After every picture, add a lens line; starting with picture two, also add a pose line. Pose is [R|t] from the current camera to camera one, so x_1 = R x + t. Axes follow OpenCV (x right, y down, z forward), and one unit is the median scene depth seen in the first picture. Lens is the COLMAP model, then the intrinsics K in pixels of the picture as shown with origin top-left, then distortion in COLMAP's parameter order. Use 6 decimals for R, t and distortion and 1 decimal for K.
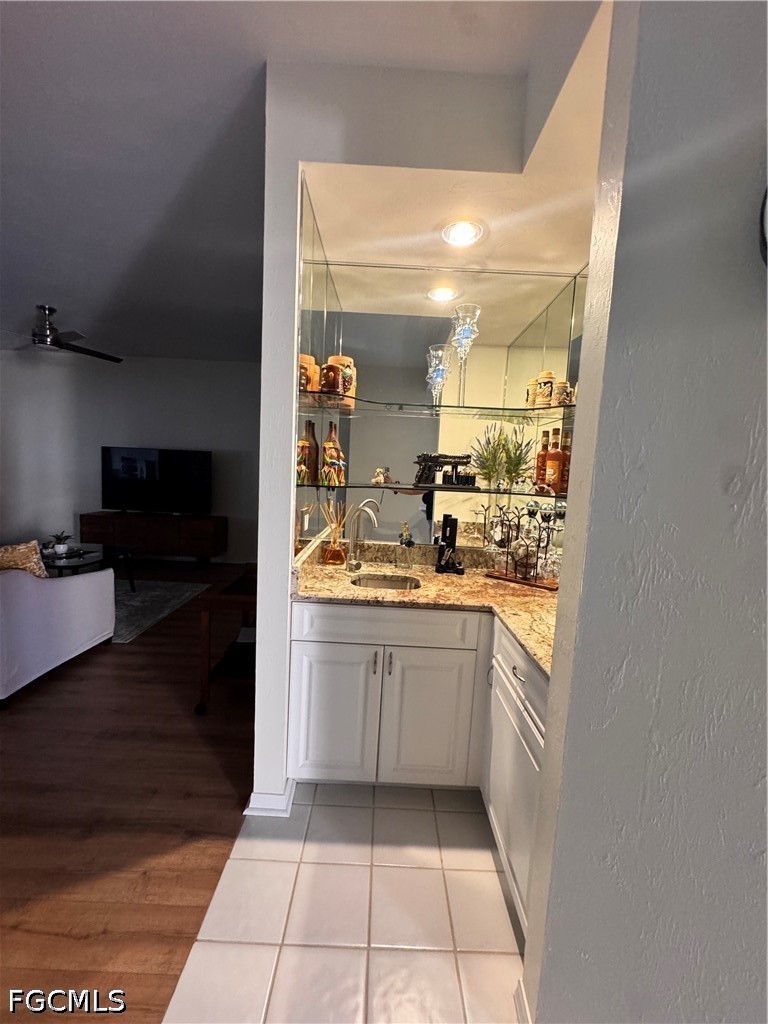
lens RADIAL K [[409.3, 0, 384.0], [0, 409.3, 512.0], [0, 0, 1]] dist [-0.004261, 0.000676]
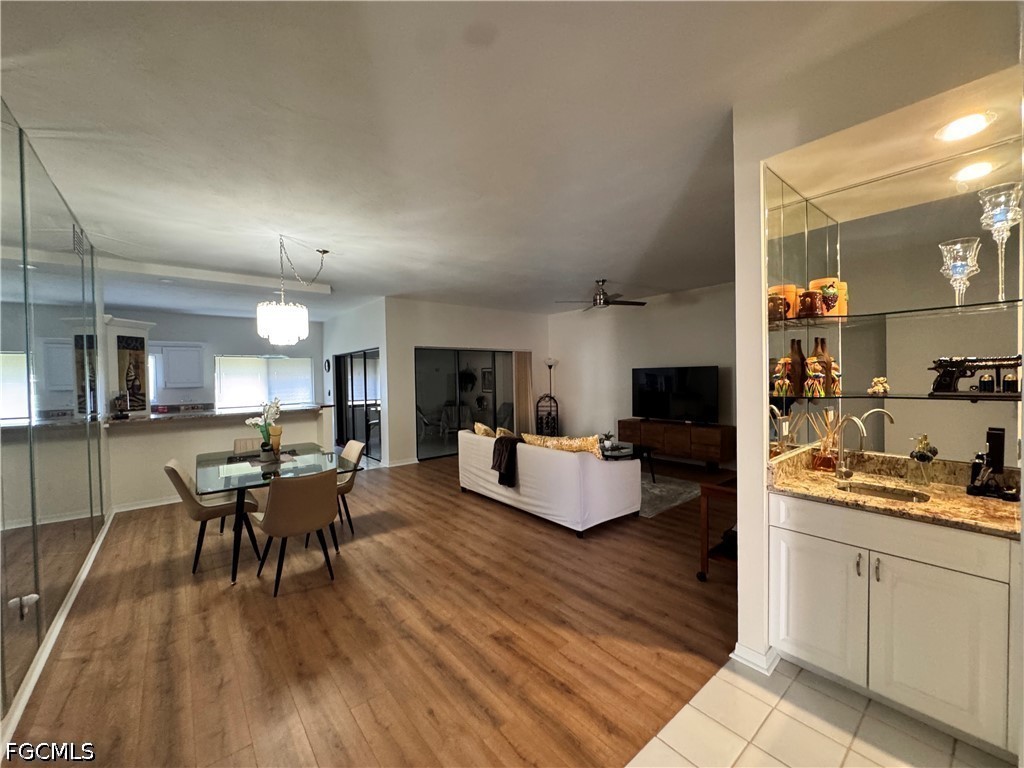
lens RADIAL K [[409.3, 0, 512.0], [0, 409.3, 384.0], [0, 0, 1]] dist [-0.004261, 0.000676]
pose [[0.632639, -0.045115, -0.773132, 0.195973], [-0.027600, 0.996354, -0.080724, 0.011947], [0.773955, 0.072408, 0.629087, -0.305568]]
